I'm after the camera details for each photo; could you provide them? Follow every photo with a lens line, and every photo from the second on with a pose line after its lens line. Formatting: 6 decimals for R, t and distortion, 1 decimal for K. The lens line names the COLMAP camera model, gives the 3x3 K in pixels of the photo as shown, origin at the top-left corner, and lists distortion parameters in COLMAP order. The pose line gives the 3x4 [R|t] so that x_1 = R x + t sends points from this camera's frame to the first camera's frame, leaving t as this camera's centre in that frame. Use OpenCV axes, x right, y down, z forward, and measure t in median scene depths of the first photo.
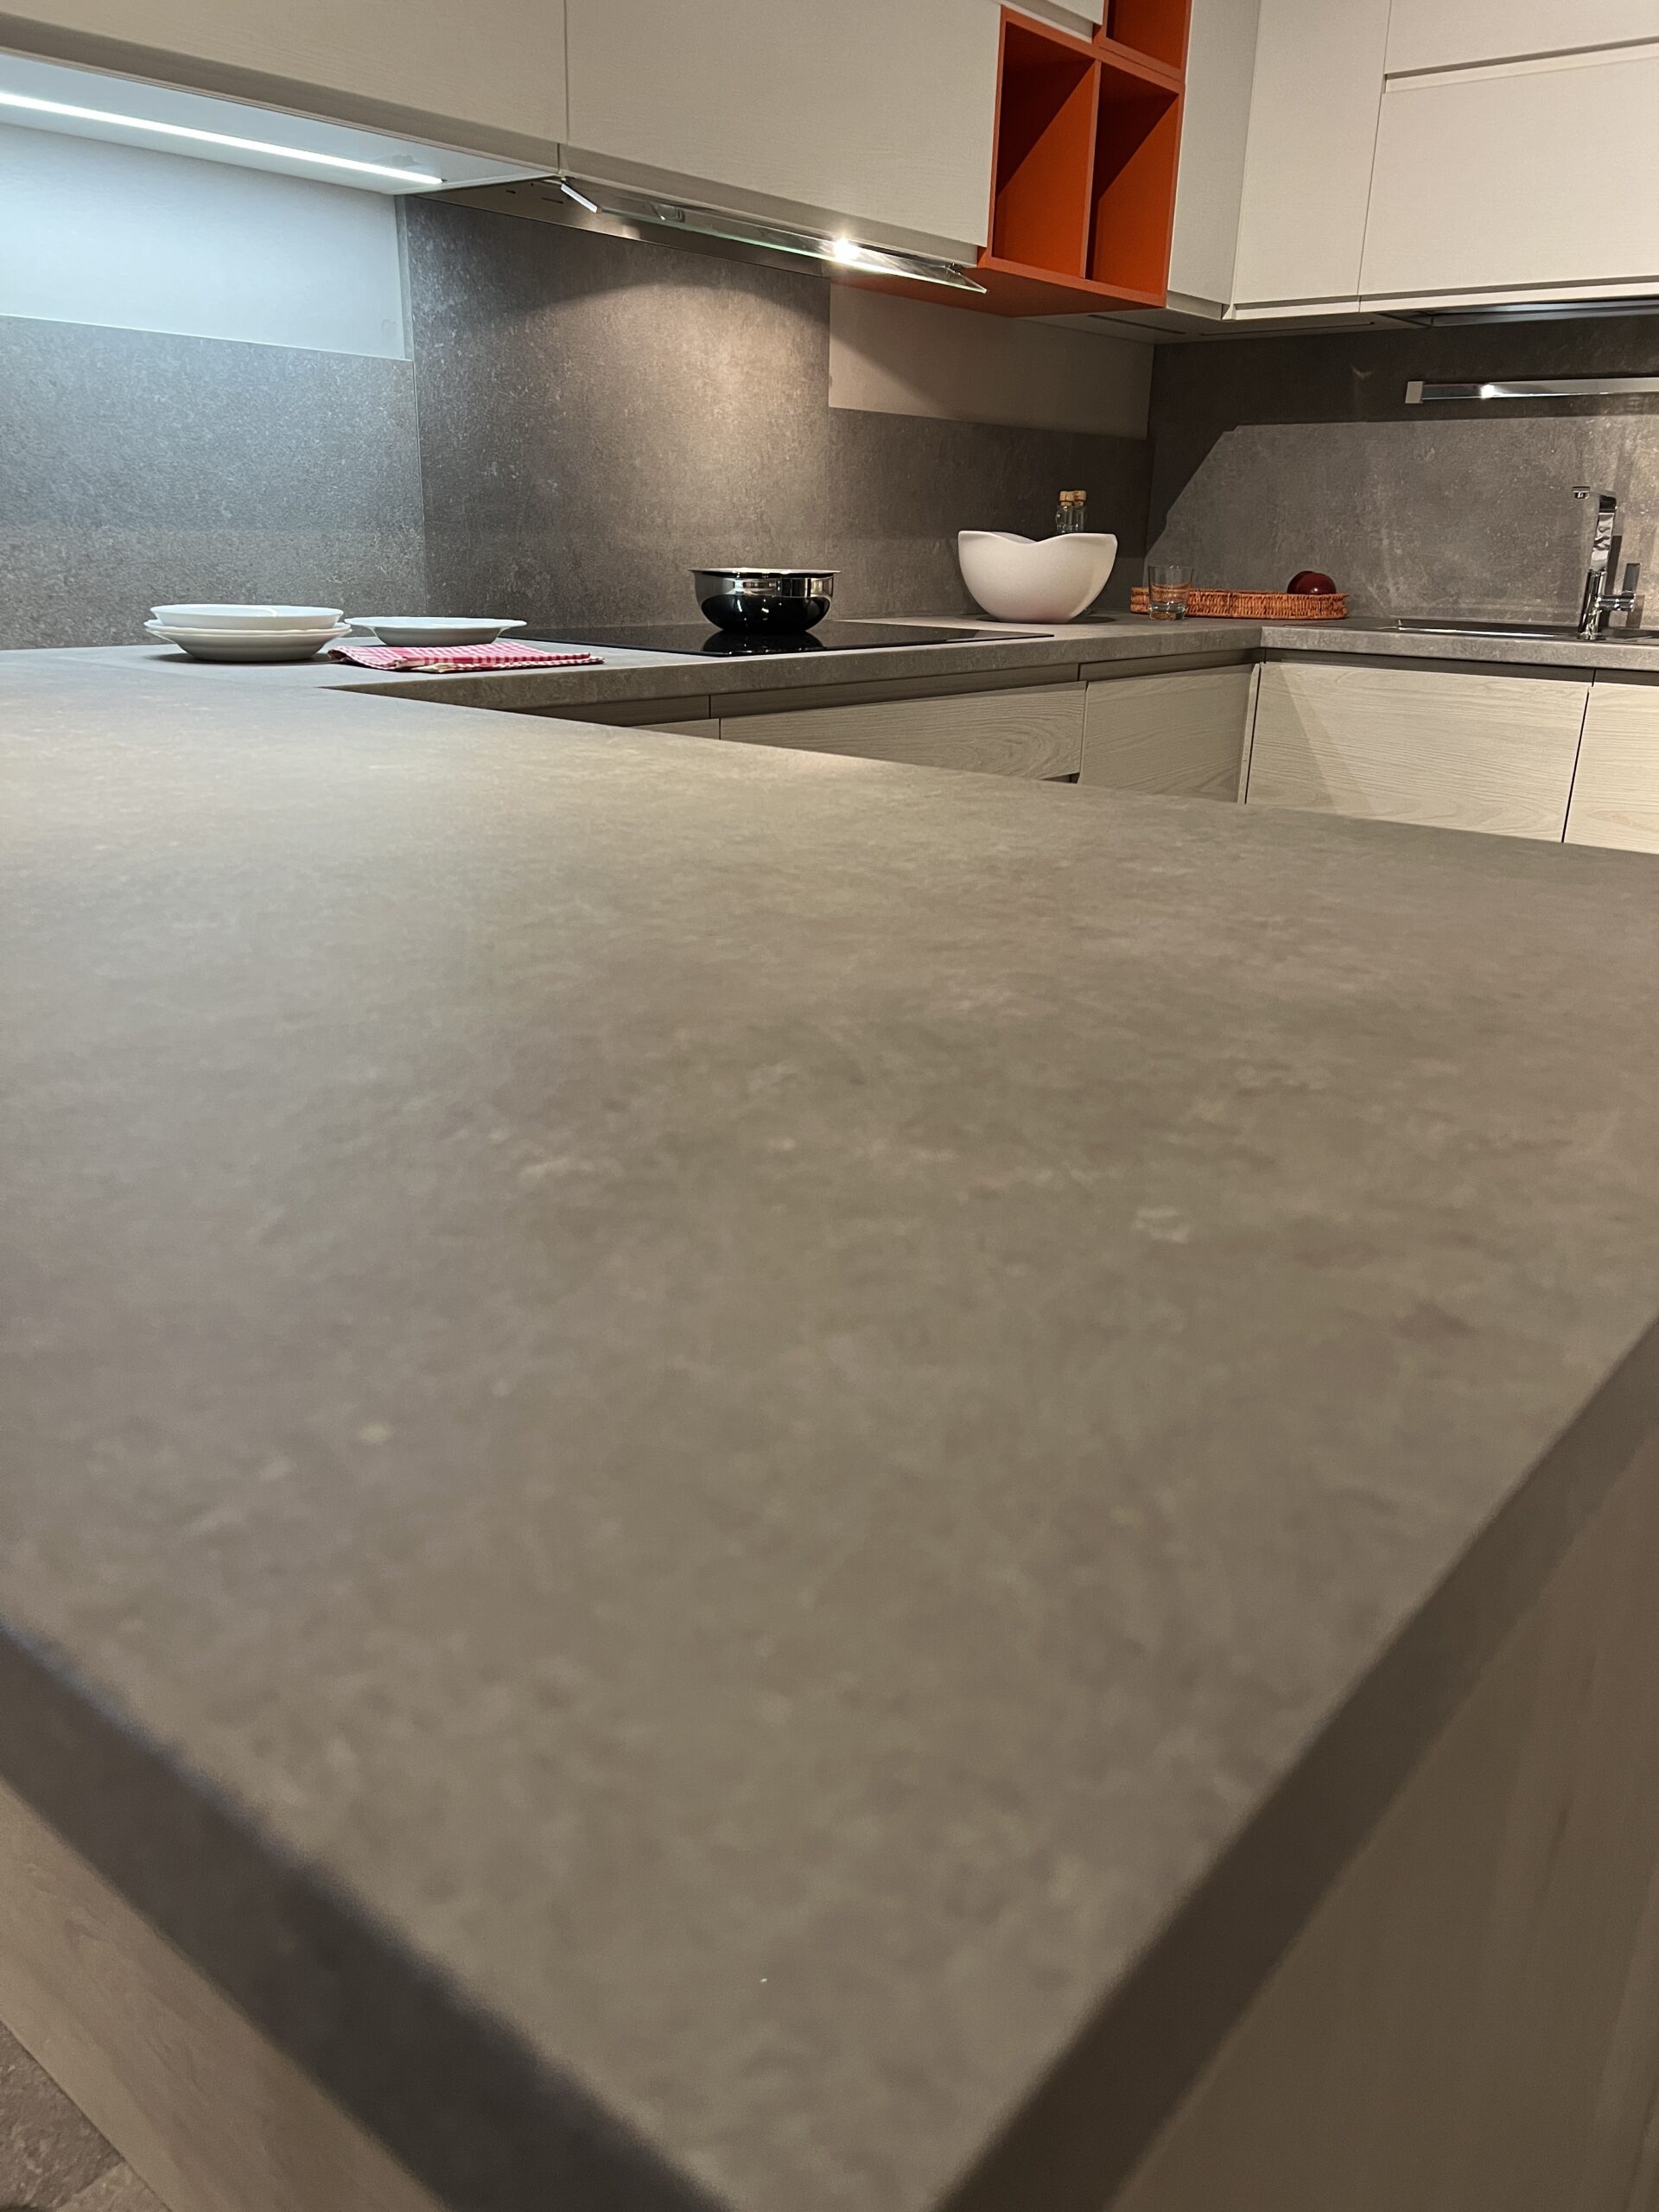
lens RADIAL K [[1685.1, 0, 819.1], [0, 1685.1, 1113.9], [0, 0, 1]] dist [0.027721, -0.006882]
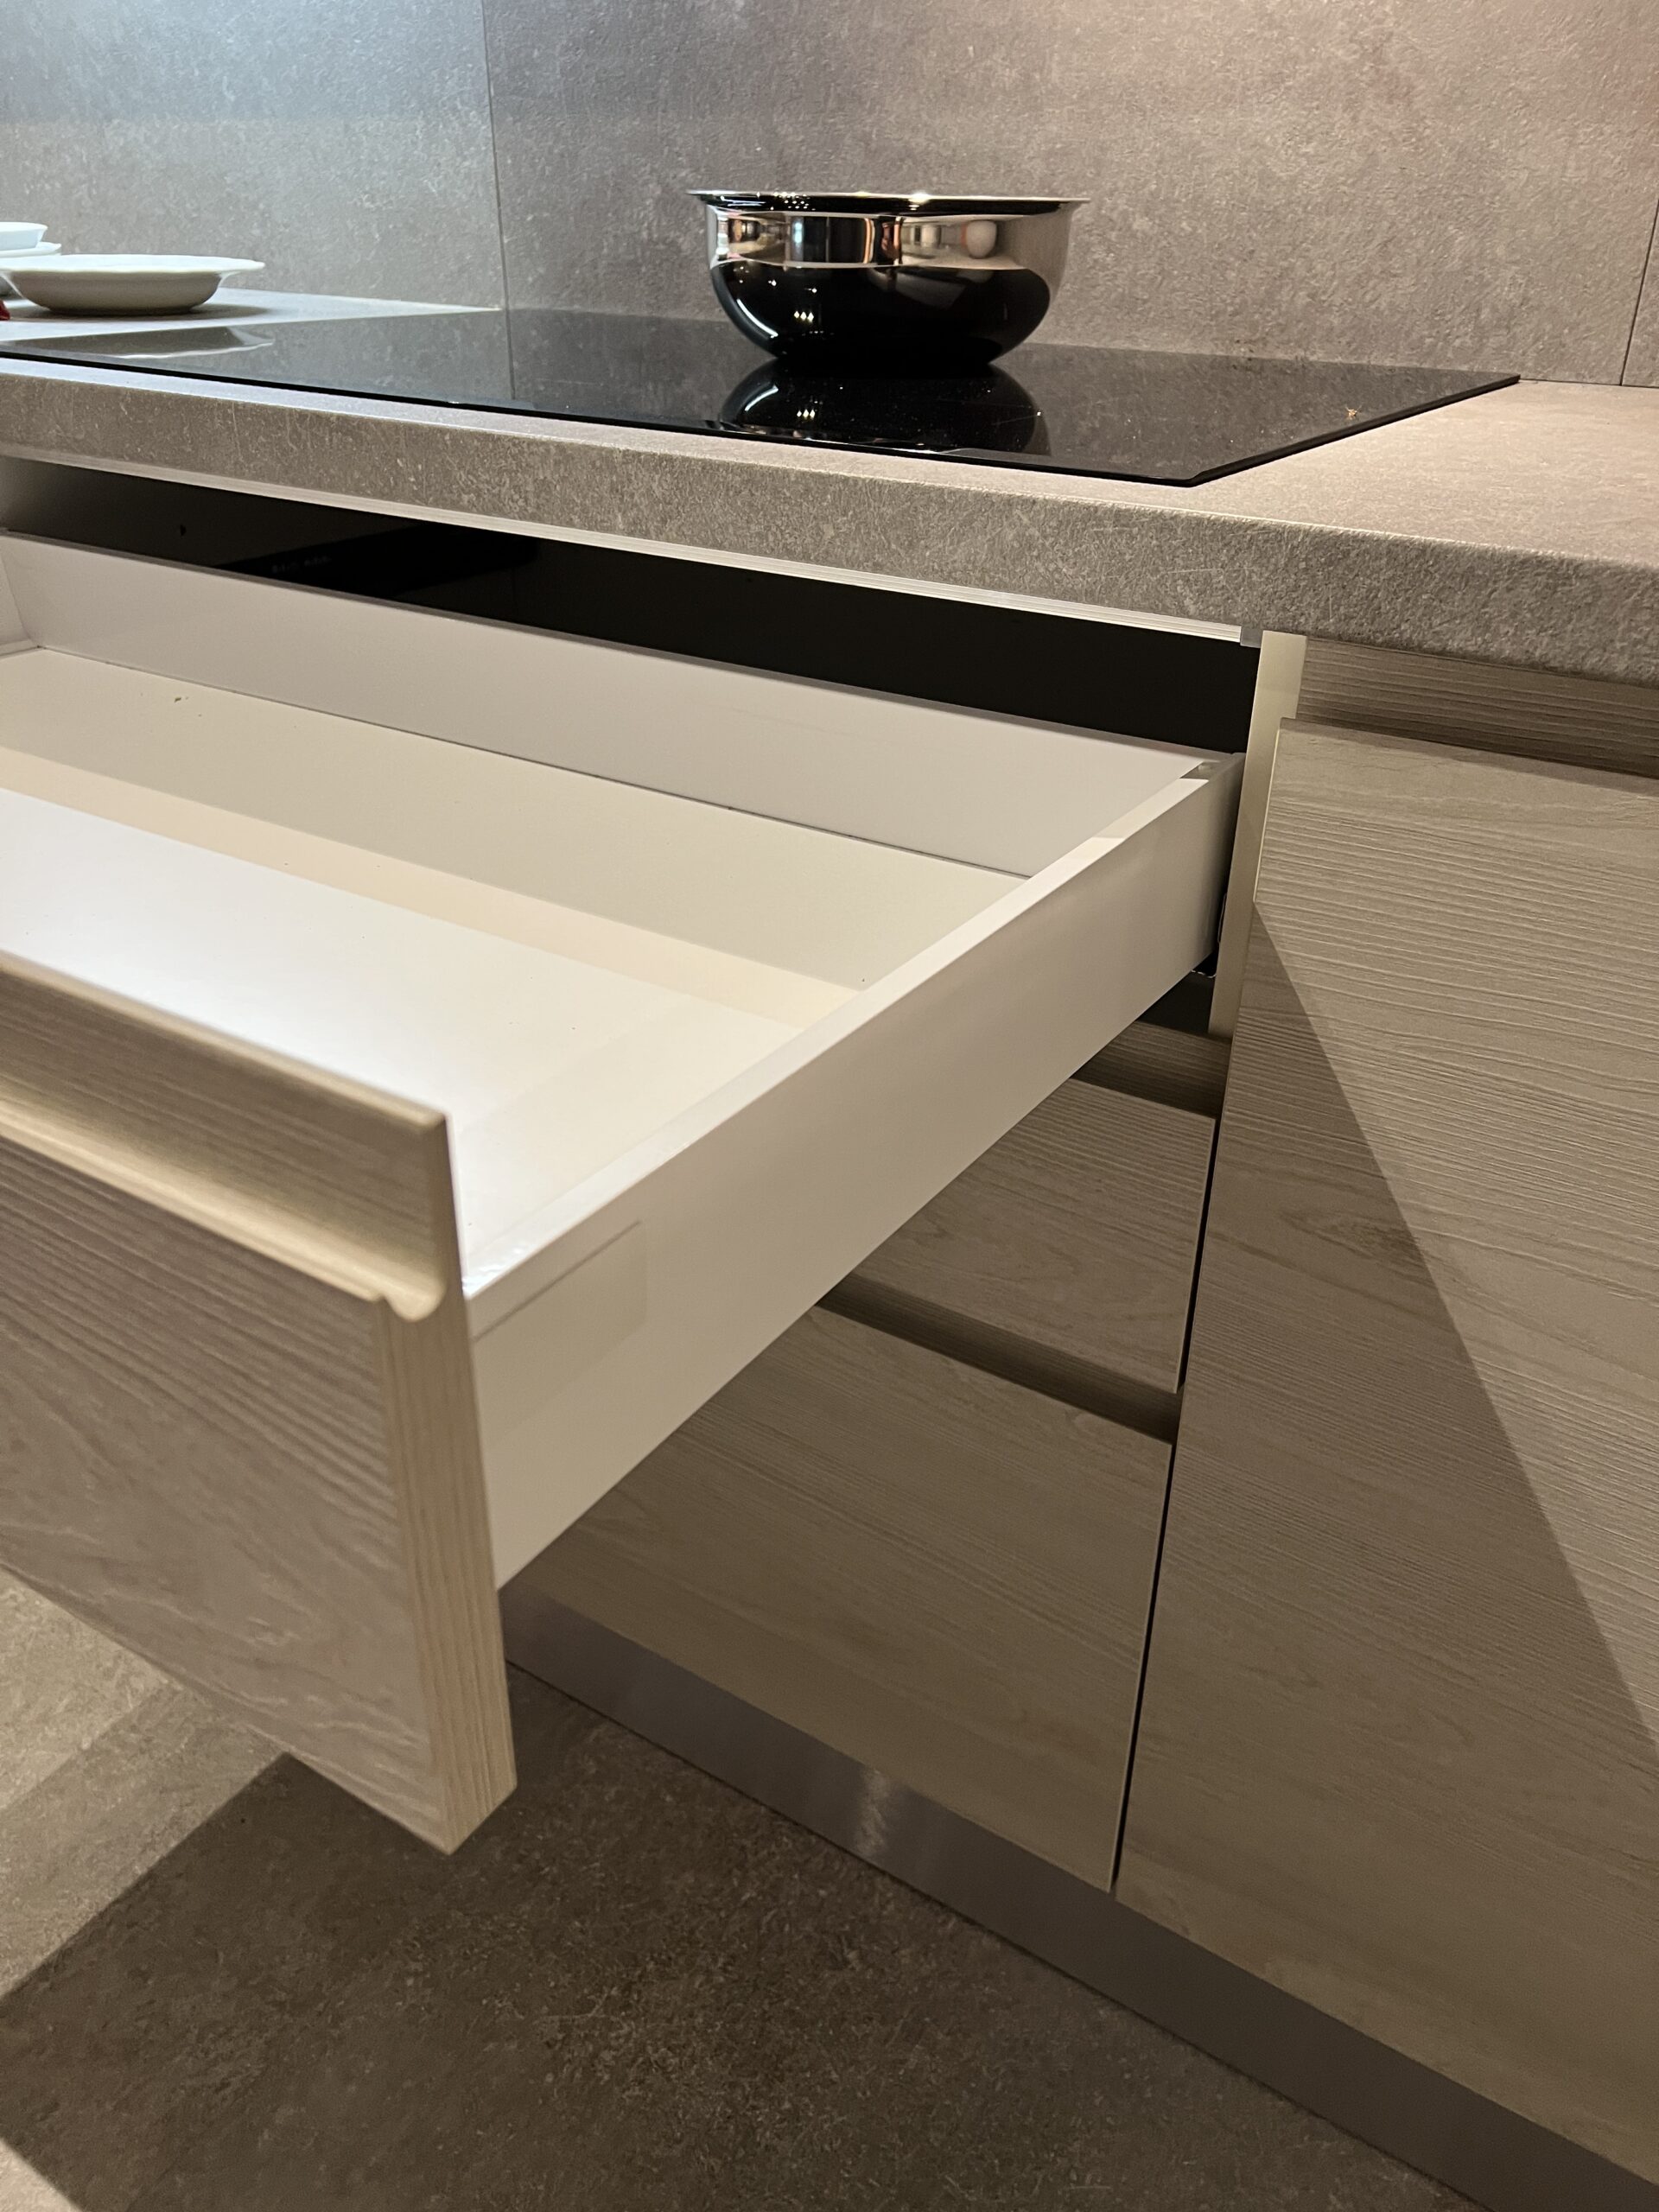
lens RADIAL K [[1659.3, 0, 833.5], [0, 1659.3, 1117.8], [0, 0, 1]] dist [0.070204, -0.086829]
pose [[0.117336, 0.473701, -0.872834, 0.414166], [-0.333794, 0.846584, 0.414582, -0.313964], [0.935315, 0.242701, 0.257454, 0.987811]]
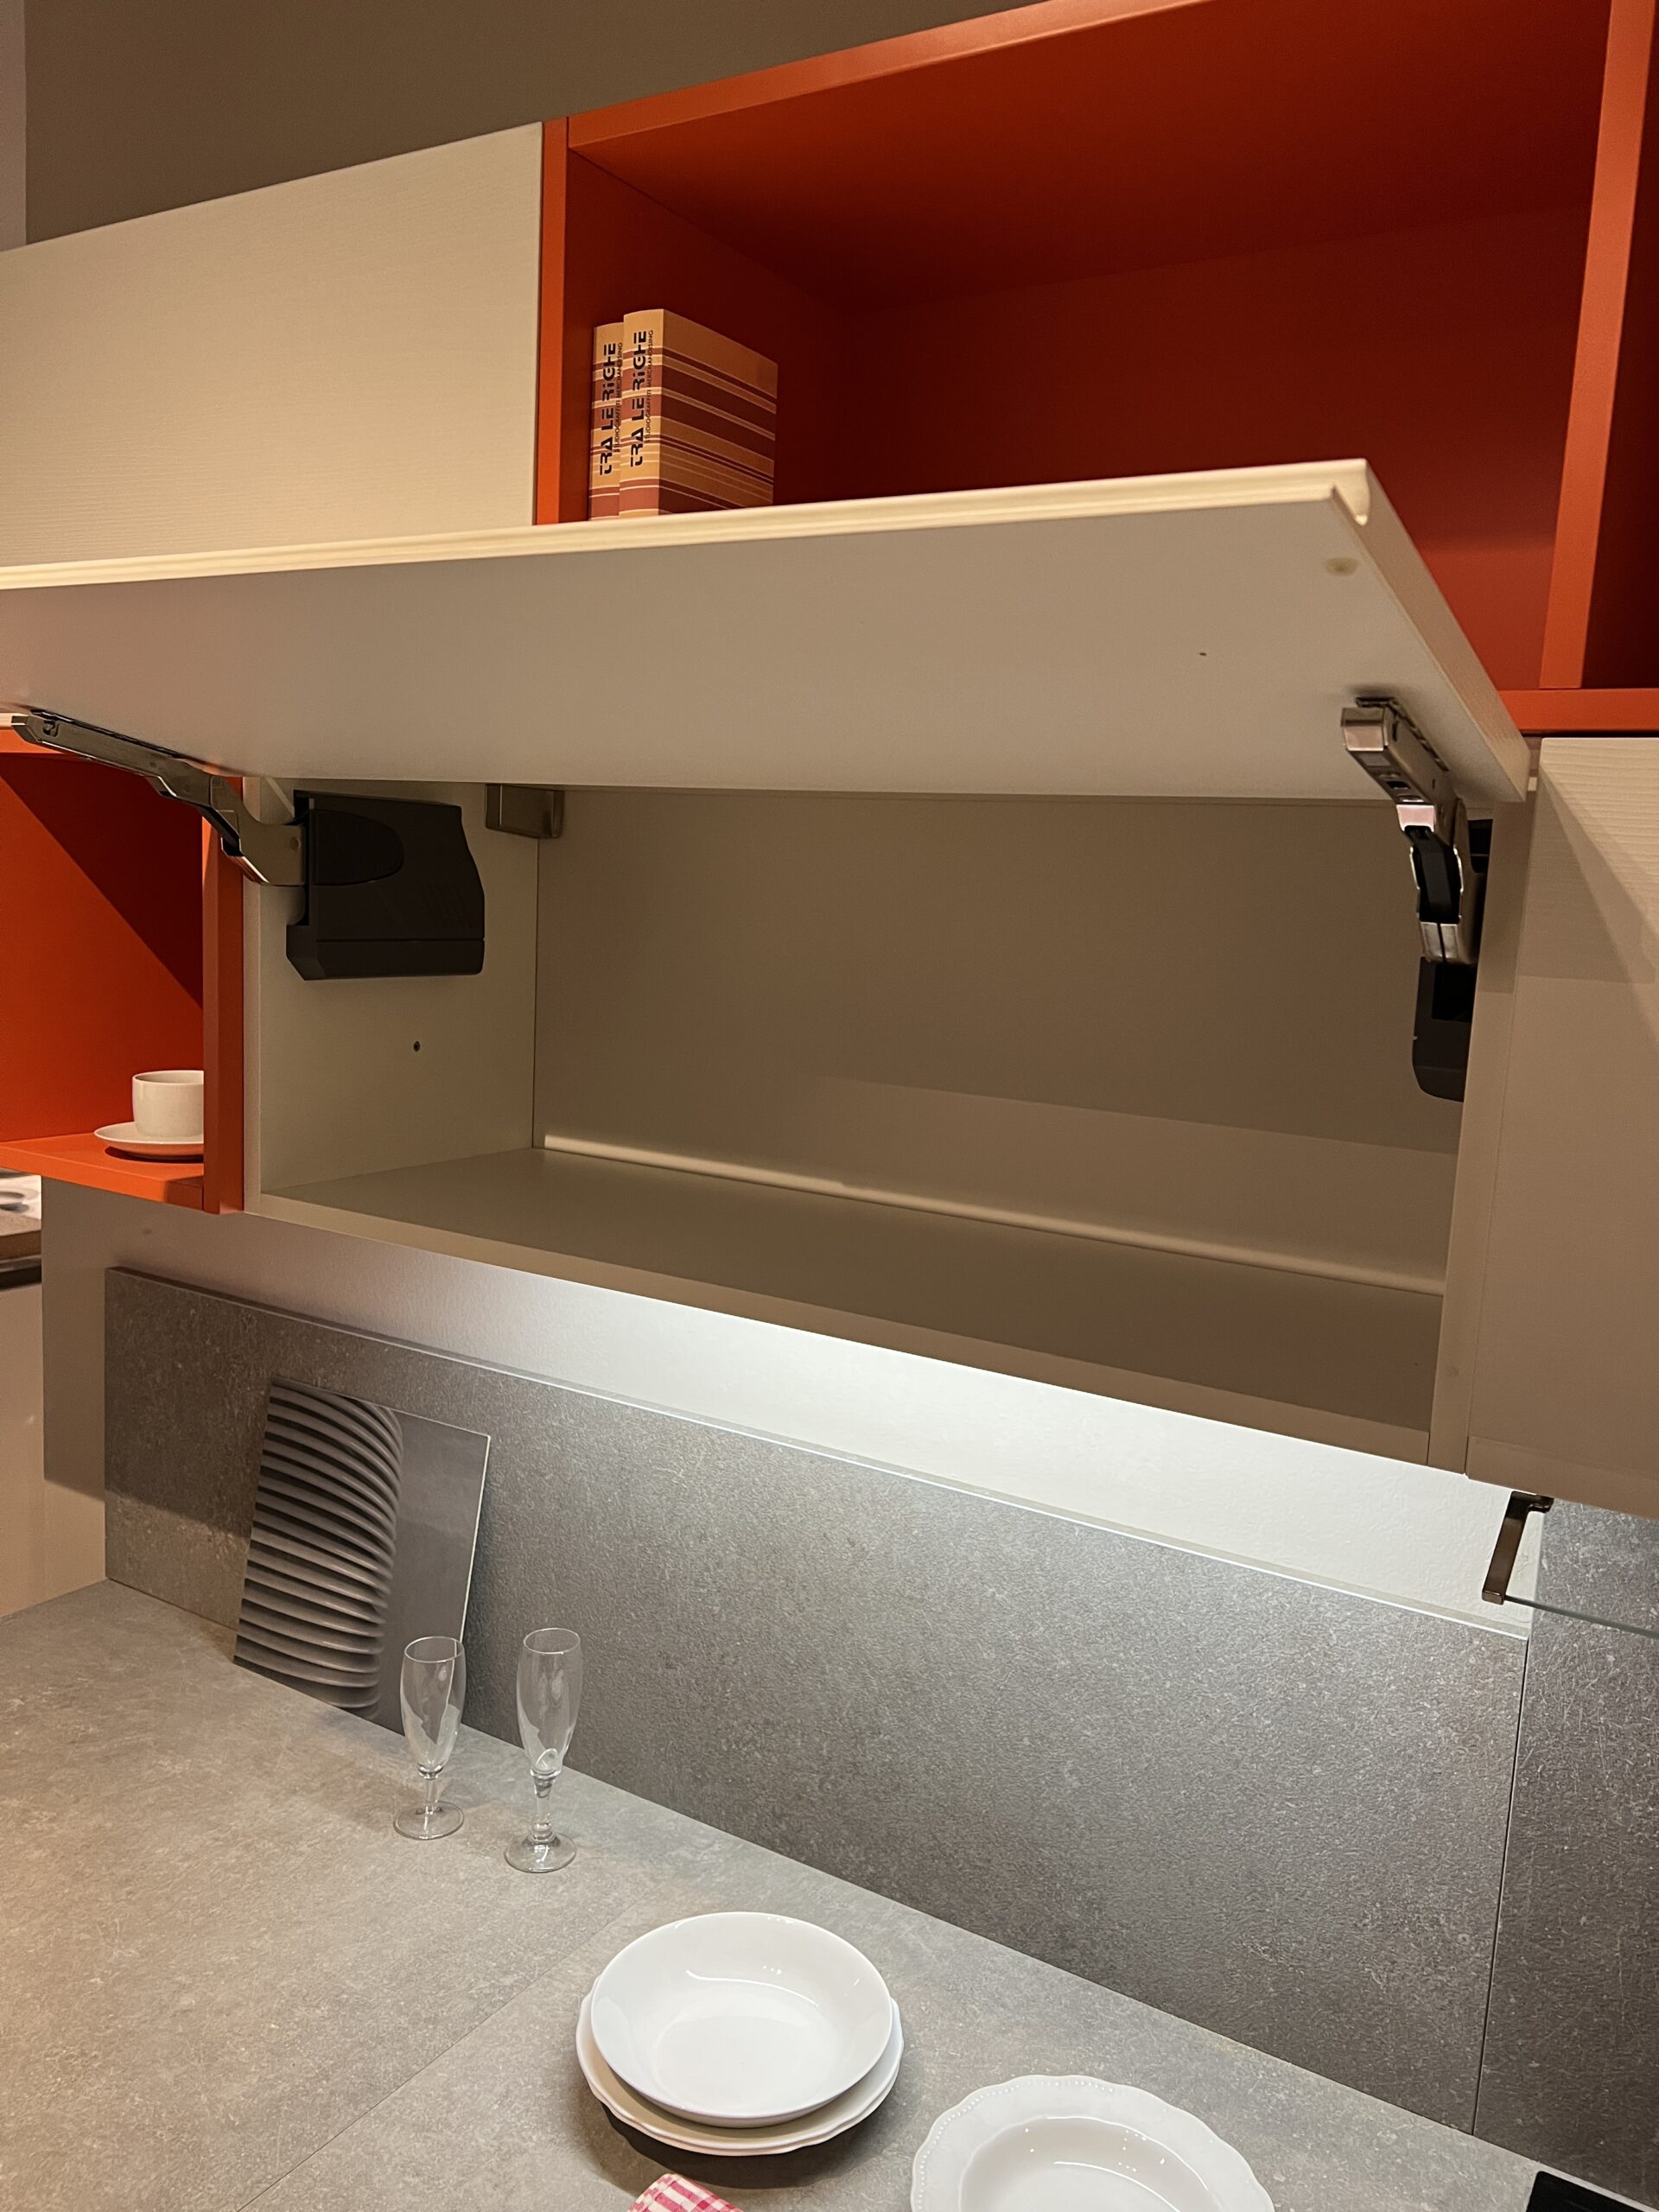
lens RADIAL K [[1713.2, 0, 838.2], [0, 1713.2, 1103.0], [0, 0, 1]] dist [0.008933, -0.015894]
pose [[0.136396, 0.124142, -0.982845, 0.176687], [-0.369382, 0.926944, 0.065819, -0.500122], [0.919213, 0.354068, 0.172287, 0.626983]]
